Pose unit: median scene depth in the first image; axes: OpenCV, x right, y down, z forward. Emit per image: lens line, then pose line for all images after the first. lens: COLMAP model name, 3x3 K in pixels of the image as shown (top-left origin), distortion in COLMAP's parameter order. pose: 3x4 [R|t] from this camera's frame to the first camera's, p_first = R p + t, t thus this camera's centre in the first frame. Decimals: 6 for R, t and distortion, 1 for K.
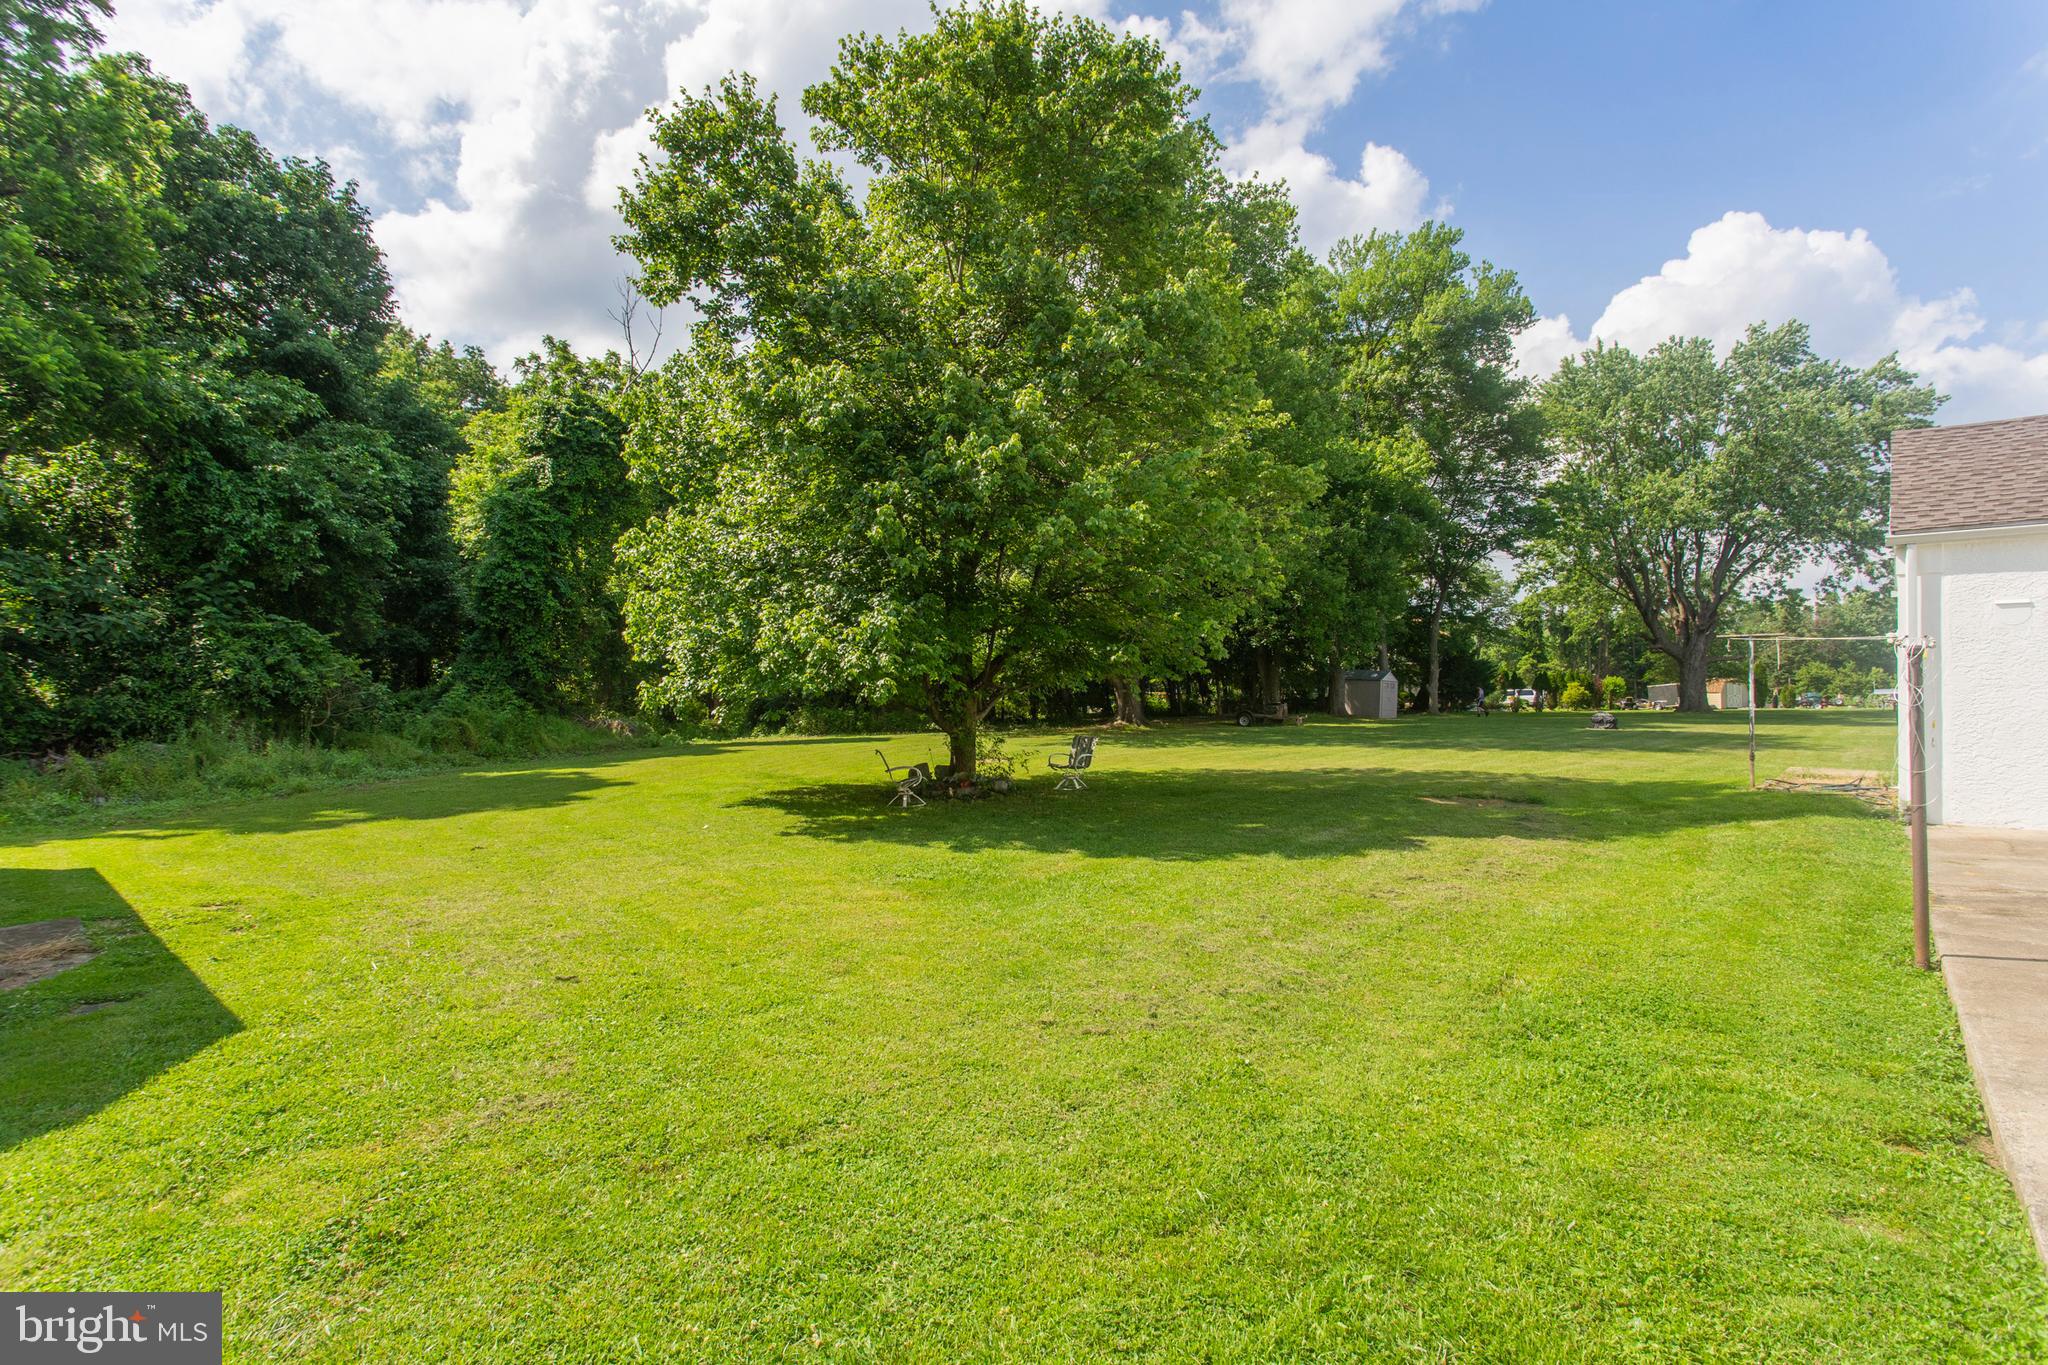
lens RADIAL K [[972.5, 0, 1027.9], [0, 972.5, 686.5], [0, 0, 1]] dist [-0.003662, -0.000307]
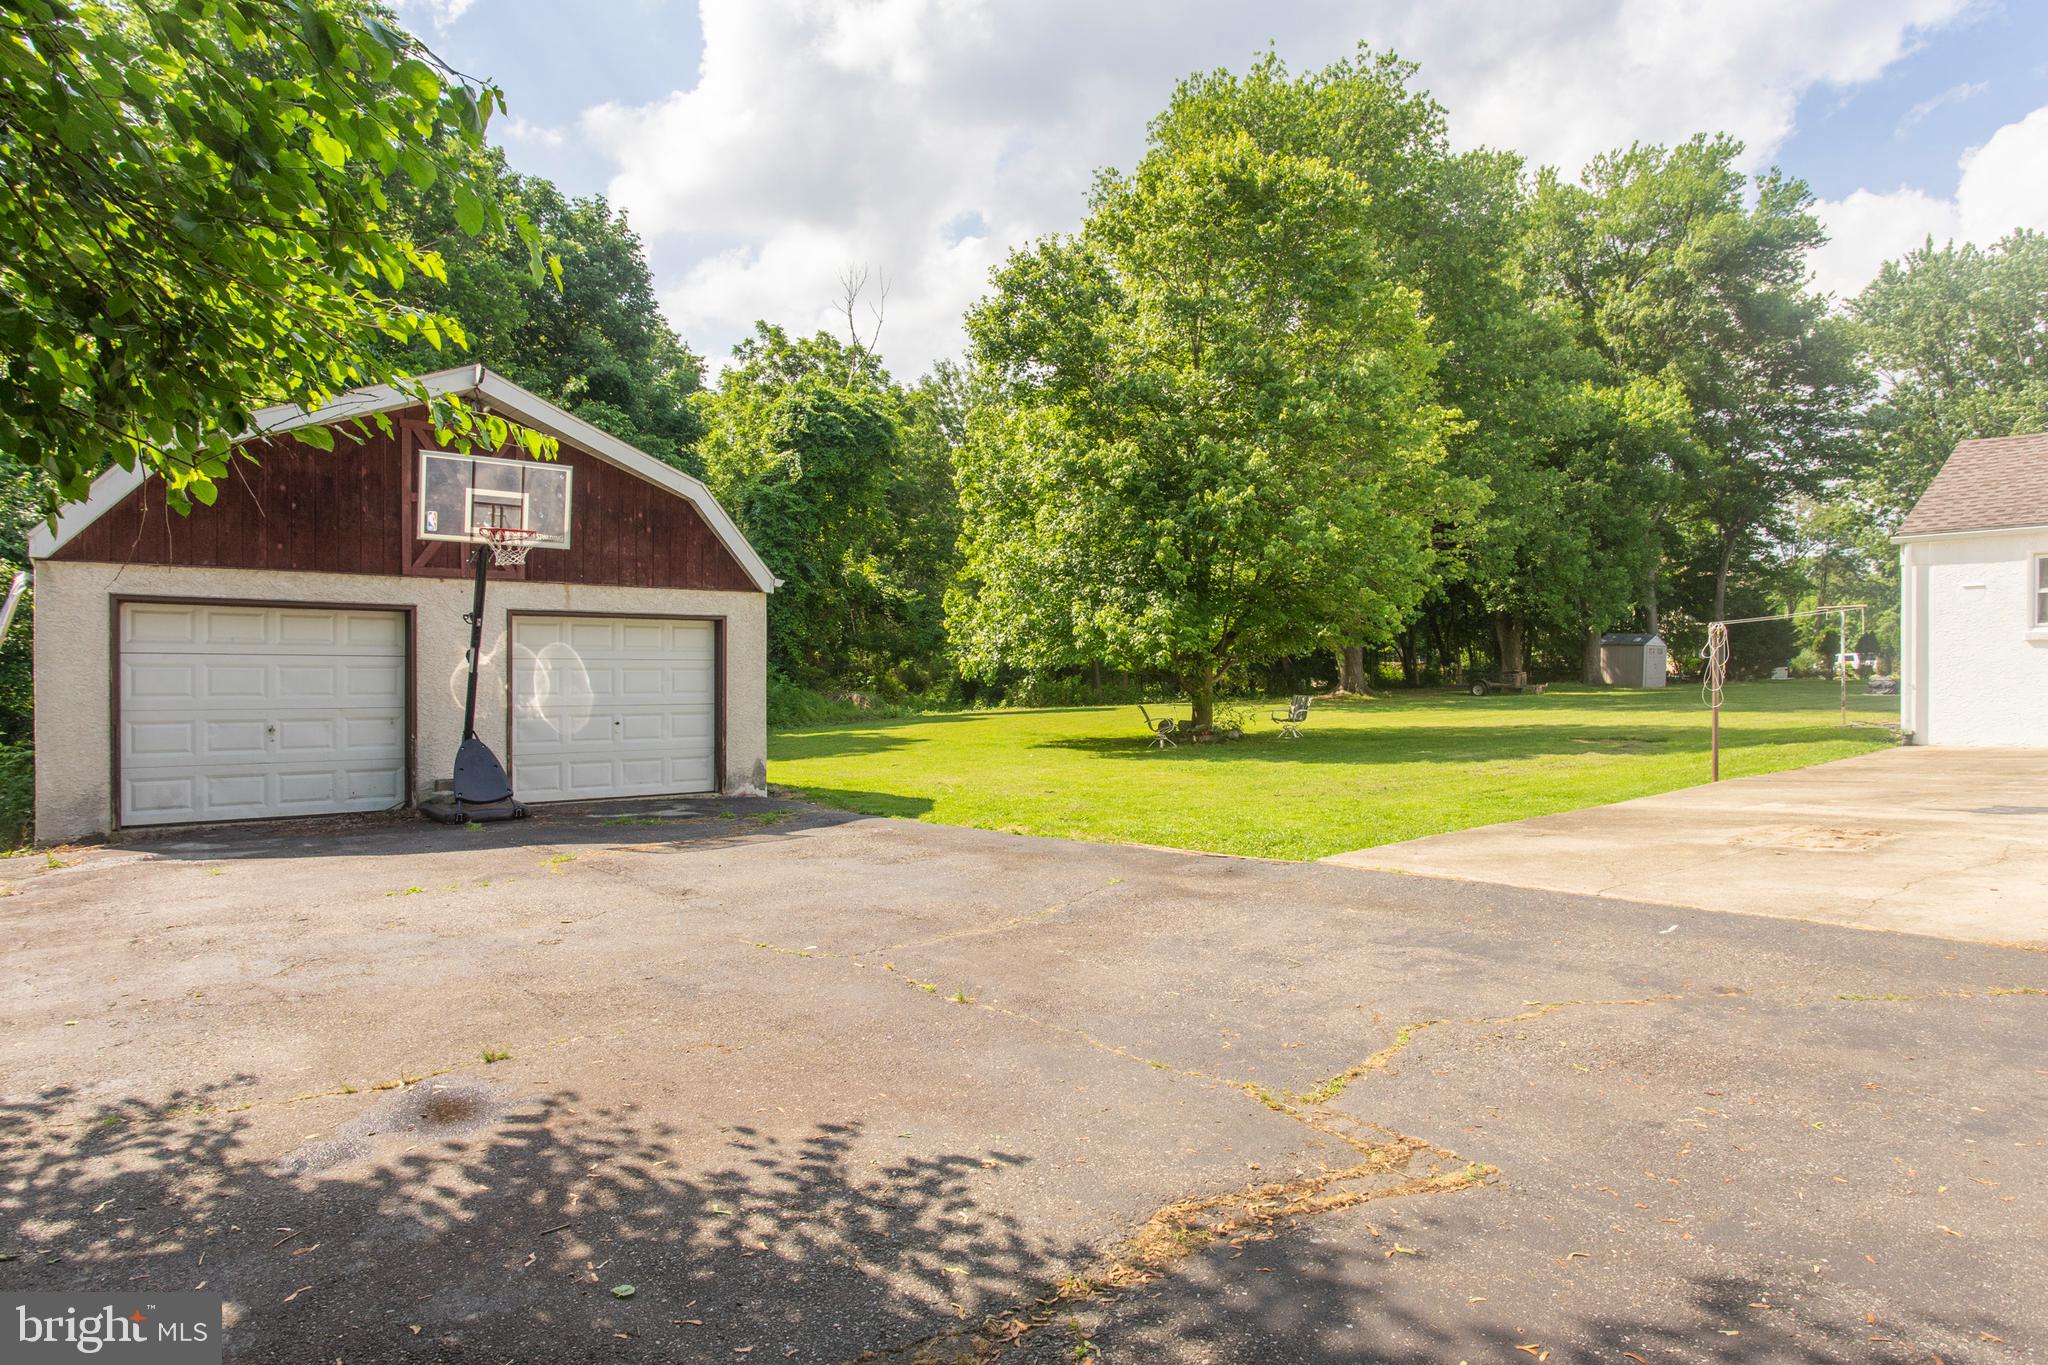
lens RADIAL K [[1232.8, 0, 1004.6], [0, 1232.8, 673.5], [0, 0, 1]] dist [0.006906, 0.006105]
pose [[0.982632, -0.011122, -0.185230, -0.011614], [0.013060, 0.999872, 0.009243, 0.002125], [0.185103, -0.011501, 0.982652, -0.317704]]
